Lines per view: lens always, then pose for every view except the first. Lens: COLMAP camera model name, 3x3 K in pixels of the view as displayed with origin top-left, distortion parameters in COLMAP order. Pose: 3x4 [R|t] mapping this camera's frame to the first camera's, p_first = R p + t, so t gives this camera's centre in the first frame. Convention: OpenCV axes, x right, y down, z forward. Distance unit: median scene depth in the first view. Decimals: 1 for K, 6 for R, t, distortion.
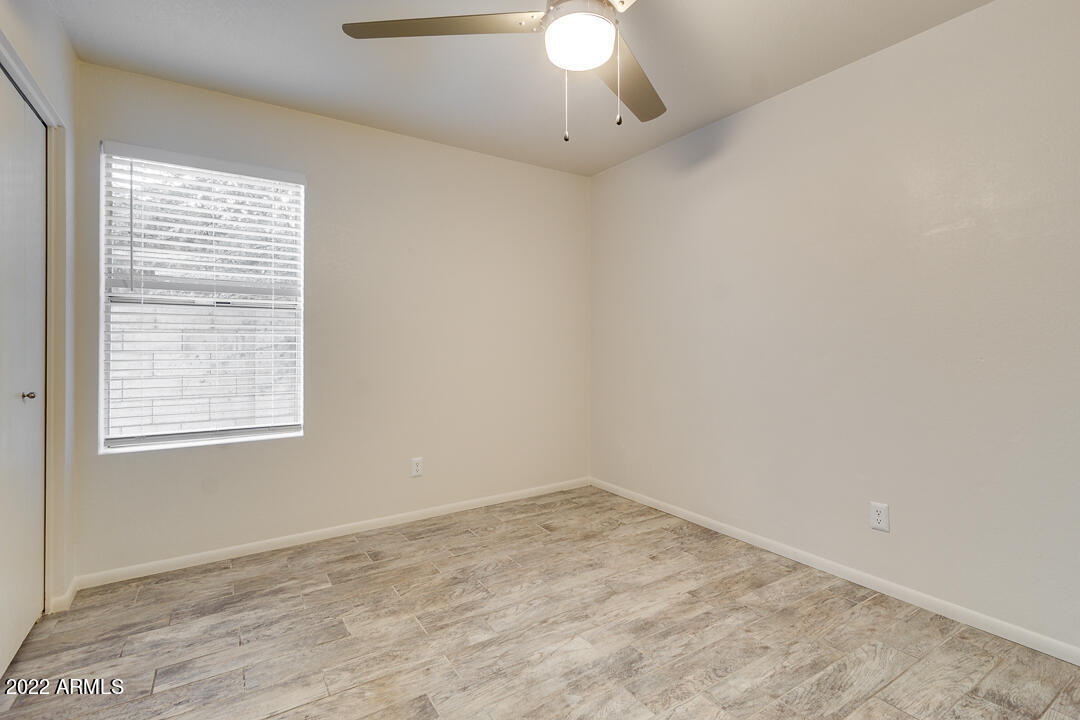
lens RADIAL K [[507.8, 0, 541.3], [0, 507.8, 340.8], [0, 0, 1]] dist [0.002446, -0.000605]
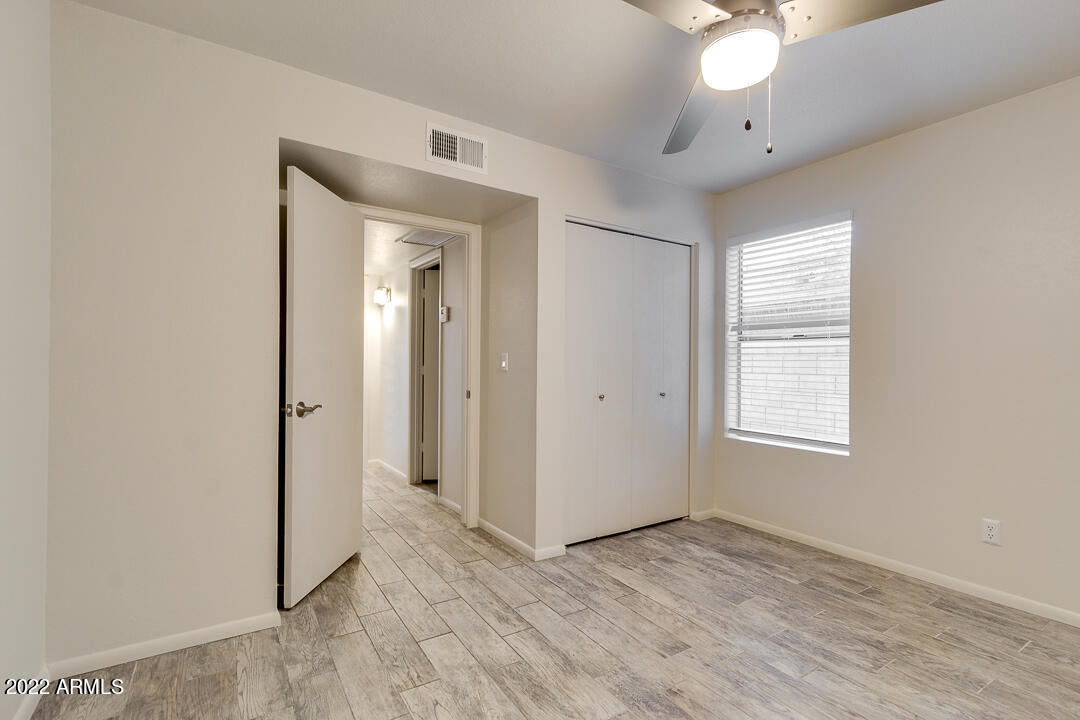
lens RADIAL K [[500.0, 0, 539.7], [0, 500.0, 362.5], [0, 0, 1]] dist [0.007384, -0.000954]
pose [[-0.010480, -0.001117, -0.999944, 0.697457], [-0.000442, 0.999999, -0.001113, -0.009253], [0.999945, 0.000430, -0.010481, 0.430293]]
